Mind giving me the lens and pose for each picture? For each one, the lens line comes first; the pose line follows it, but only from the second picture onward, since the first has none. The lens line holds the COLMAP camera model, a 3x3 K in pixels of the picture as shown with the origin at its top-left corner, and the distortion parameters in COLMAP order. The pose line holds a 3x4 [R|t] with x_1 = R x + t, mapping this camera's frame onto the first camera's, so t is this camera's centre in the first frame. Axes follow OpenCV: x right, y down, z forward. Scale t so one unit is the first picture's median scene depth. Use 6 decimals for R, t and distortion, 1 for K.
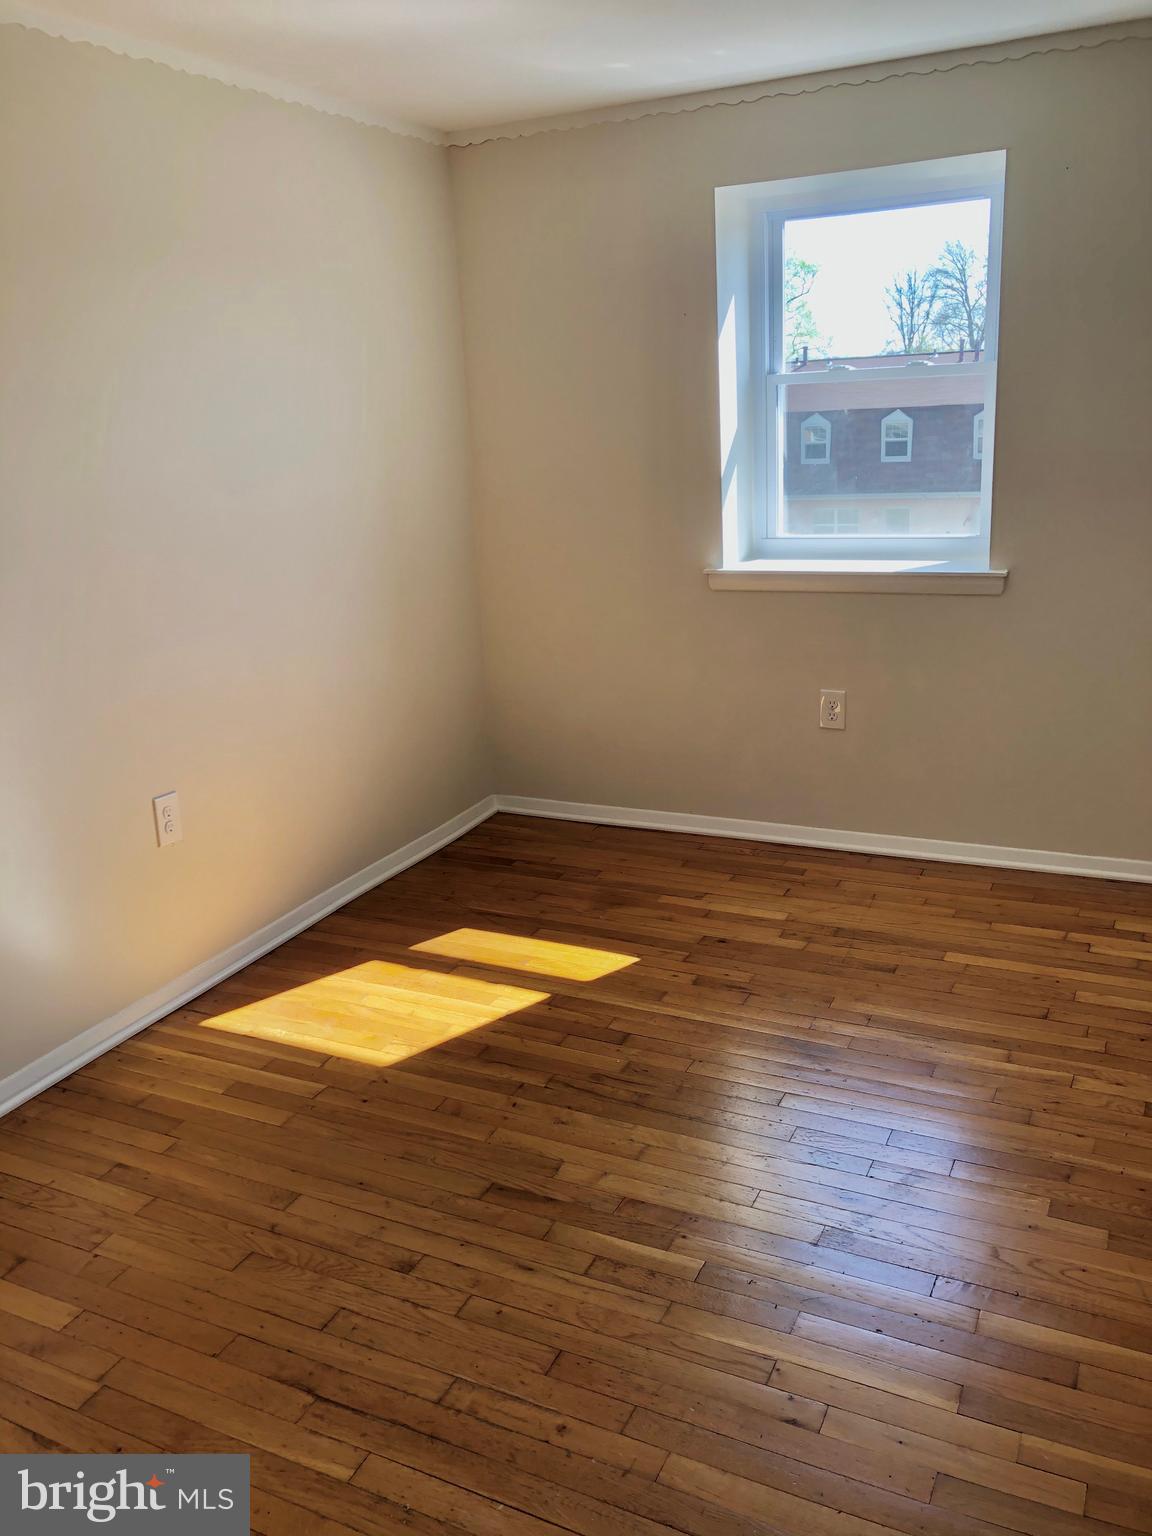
lens RADIAL K [[1245.2, 0, 576.0], [0, 1245.2, 768.0], [0, 0, 1]] dist [0.047272, -0.004865]
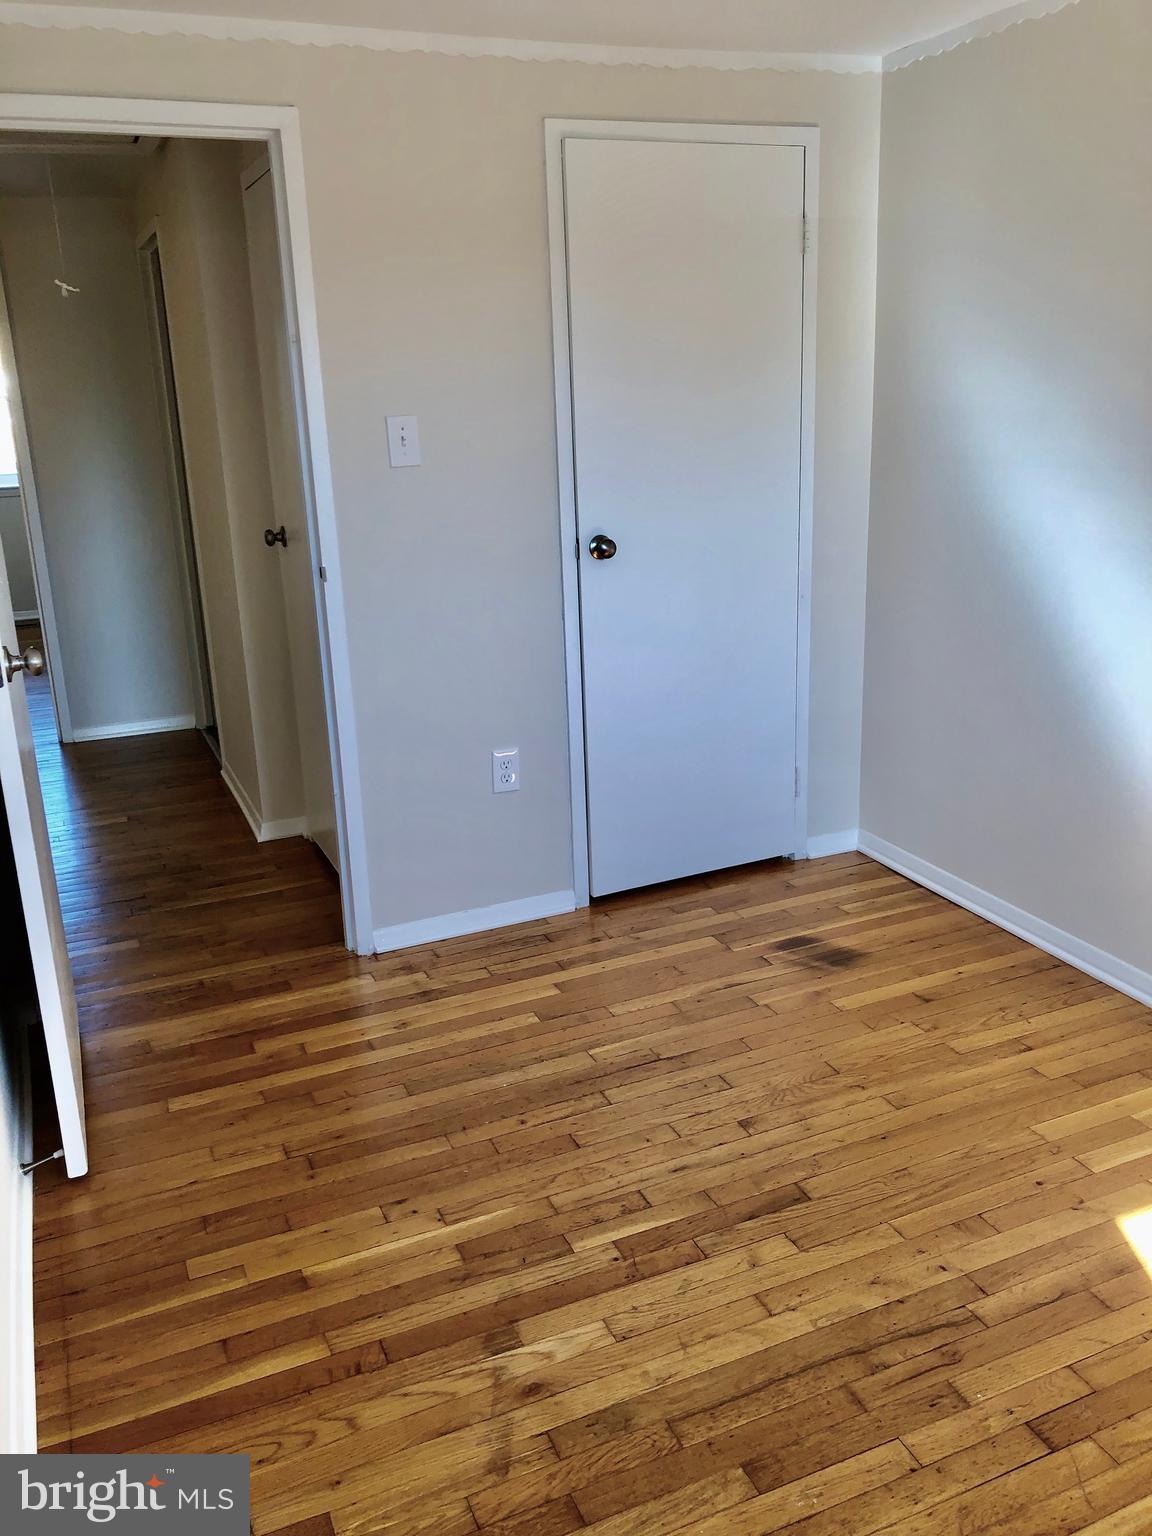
lens RADIAL K [[1266.6, 0, 576.8], [0, 1266.6, 732.8], [0, 0, 1]] dist [0.008657, -0.000914]
pose [[-0.639365, 0.271447, -0.719394, 0.706266], [-0.164609, 0.865598, 0.472911, -0.443925], [0.751076, 0.420782, -0.508751, 1.310788]]
